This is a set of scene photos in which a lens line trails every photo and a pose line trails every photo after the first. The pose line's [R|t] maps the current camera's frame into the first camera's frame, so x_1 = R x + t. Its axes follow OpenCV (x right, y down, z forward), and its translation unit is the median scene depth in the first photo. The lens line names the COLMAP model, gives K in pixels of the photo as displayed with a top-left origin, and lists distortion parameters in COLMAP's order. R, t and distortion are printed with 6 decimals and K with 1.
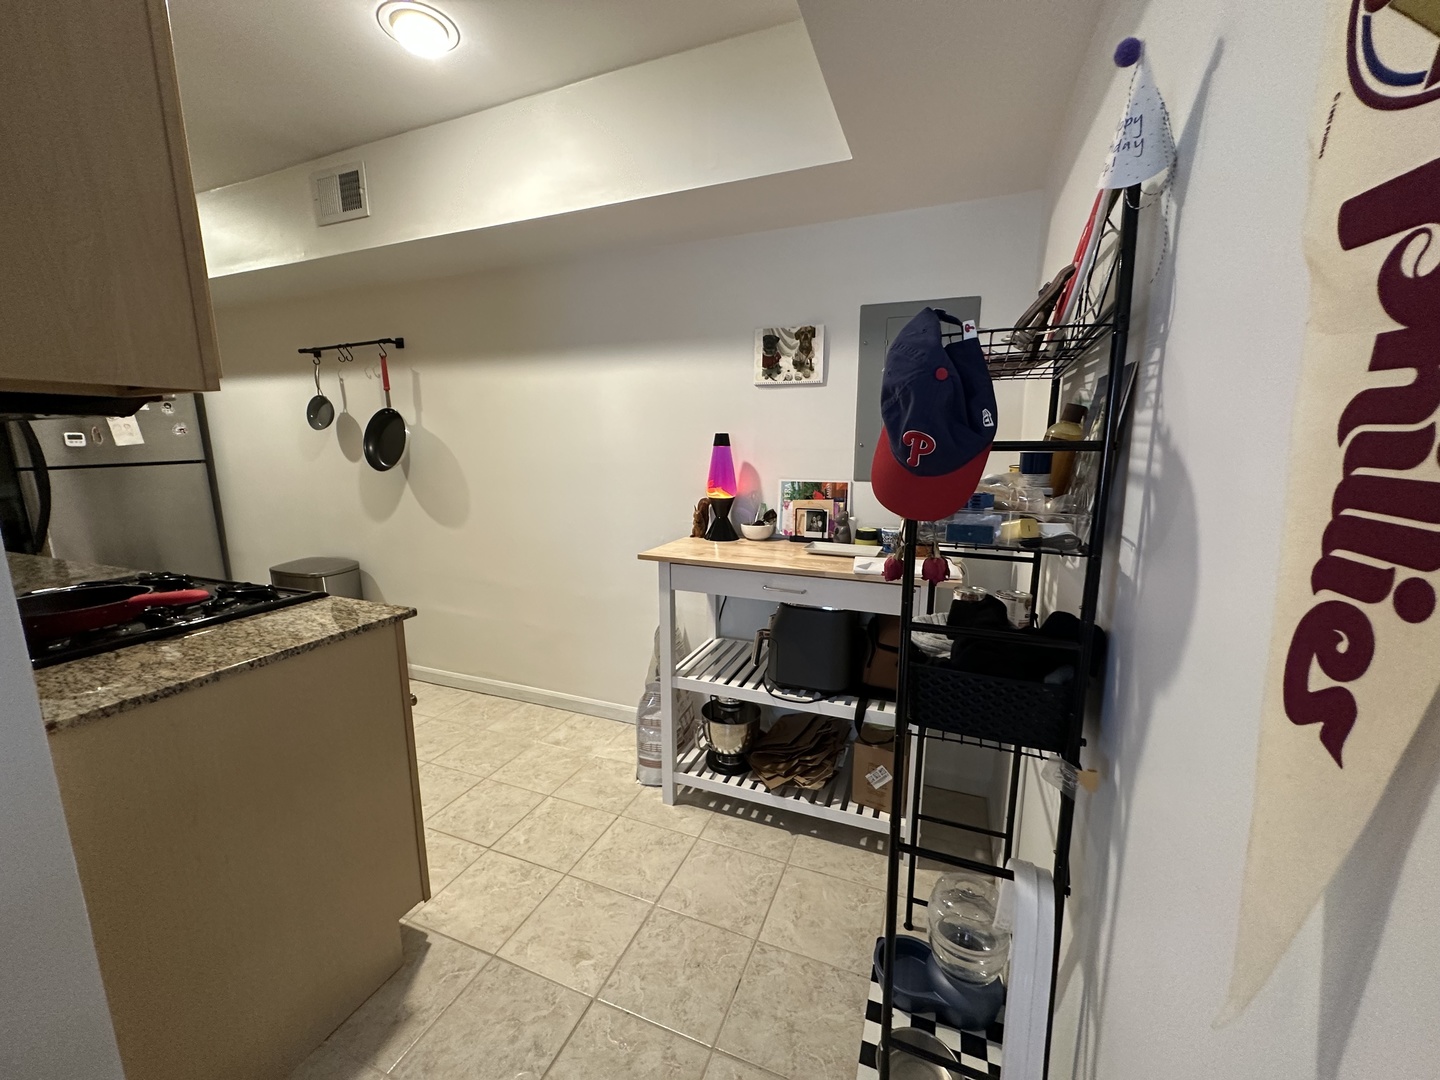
lens RADIAL K [[576.1, 0, 718.9], [0, 576.1, 539.0], [0, 0, 1]] dist [0.010423, -0.000032]
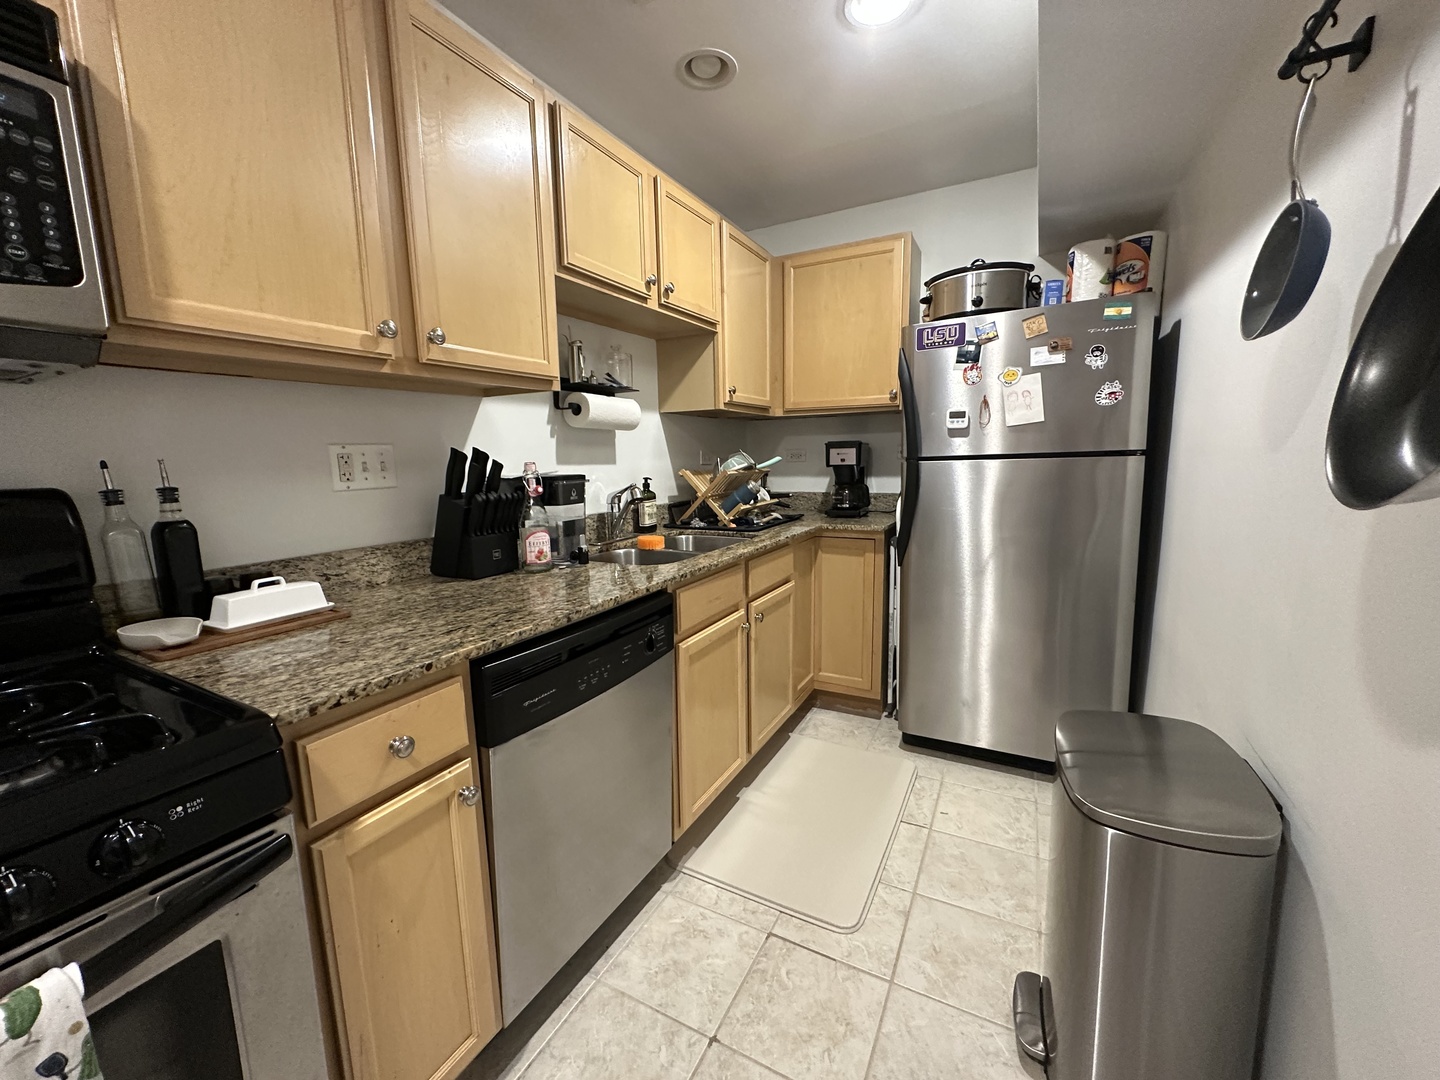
lens RADIAL K [[576.1, 0, 720.3], [0, 576.1, 538.1], [0, 0, 1]] dist [0.010423, -0.000032]
pose [[-0.115849, 0.153766, -0.981293, -0.455571], [-0.146800, 0.974444, 0.170024, -0.130932], [0.982359, 0.163751, -0.090316, 0.988067]]
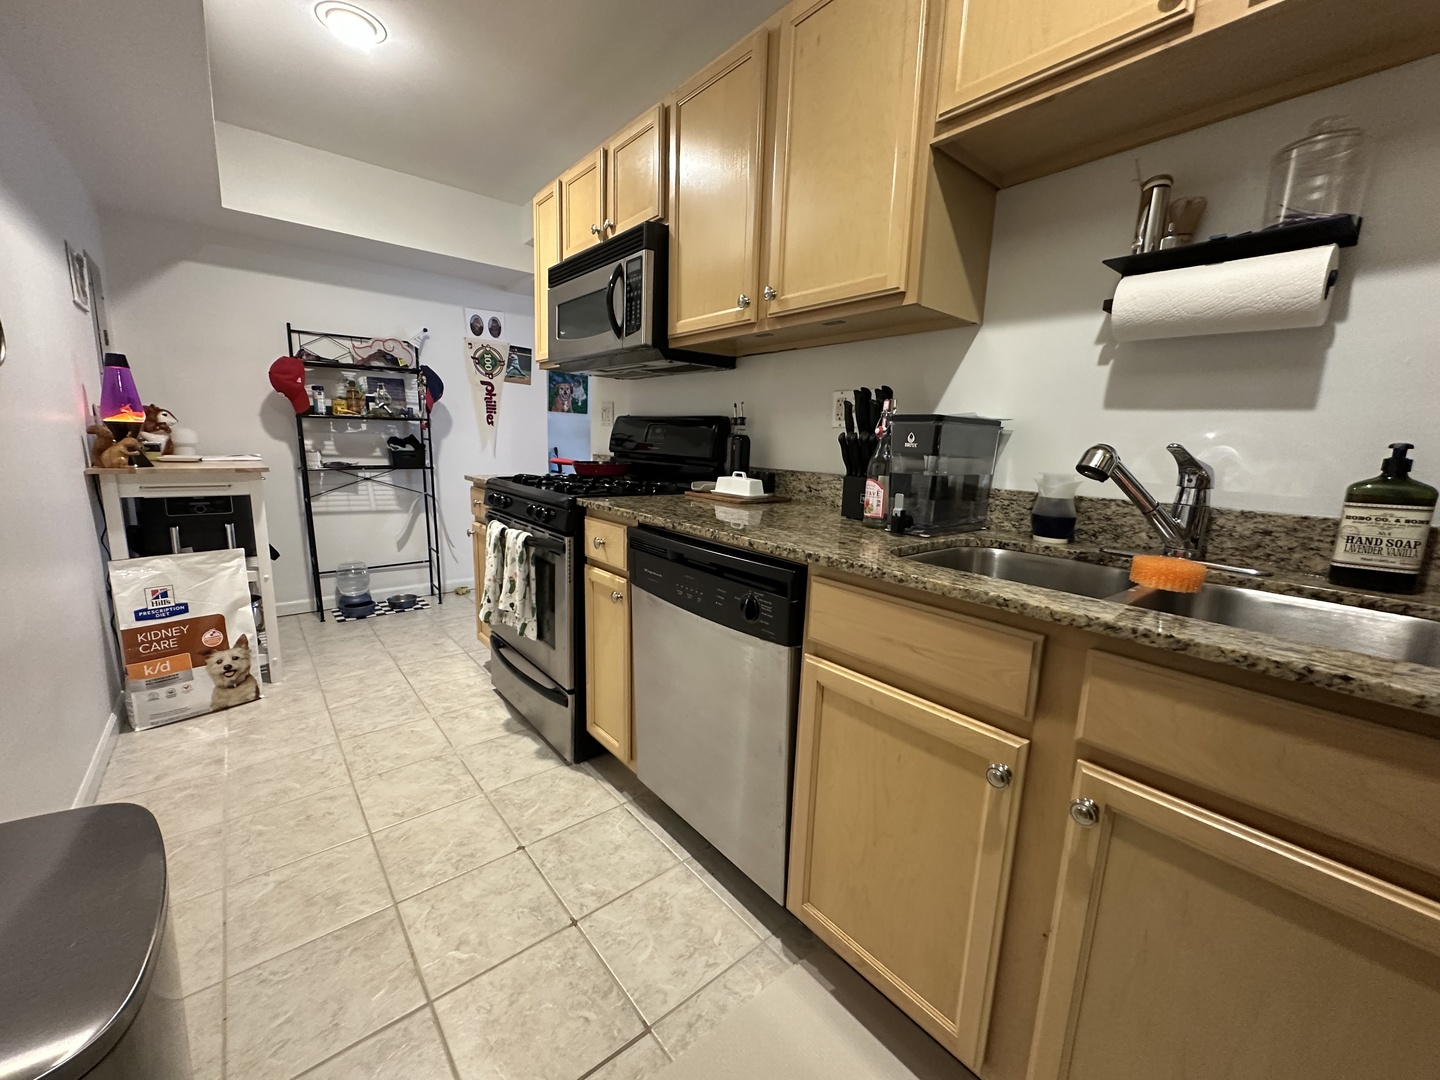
lens RADIAL K [[576.1, 0, 714.3], [0, 576.1, 537.4], [0, 0, 1]] dist [0.010423, -0.000032]
pose [[-0.878099, -0.103563, 0.467137, -1.228693], [0.053145, 0.949145, 0.310320, -0.127670], [-0.475519, 0.297318, -0.827940, 1.294056]]
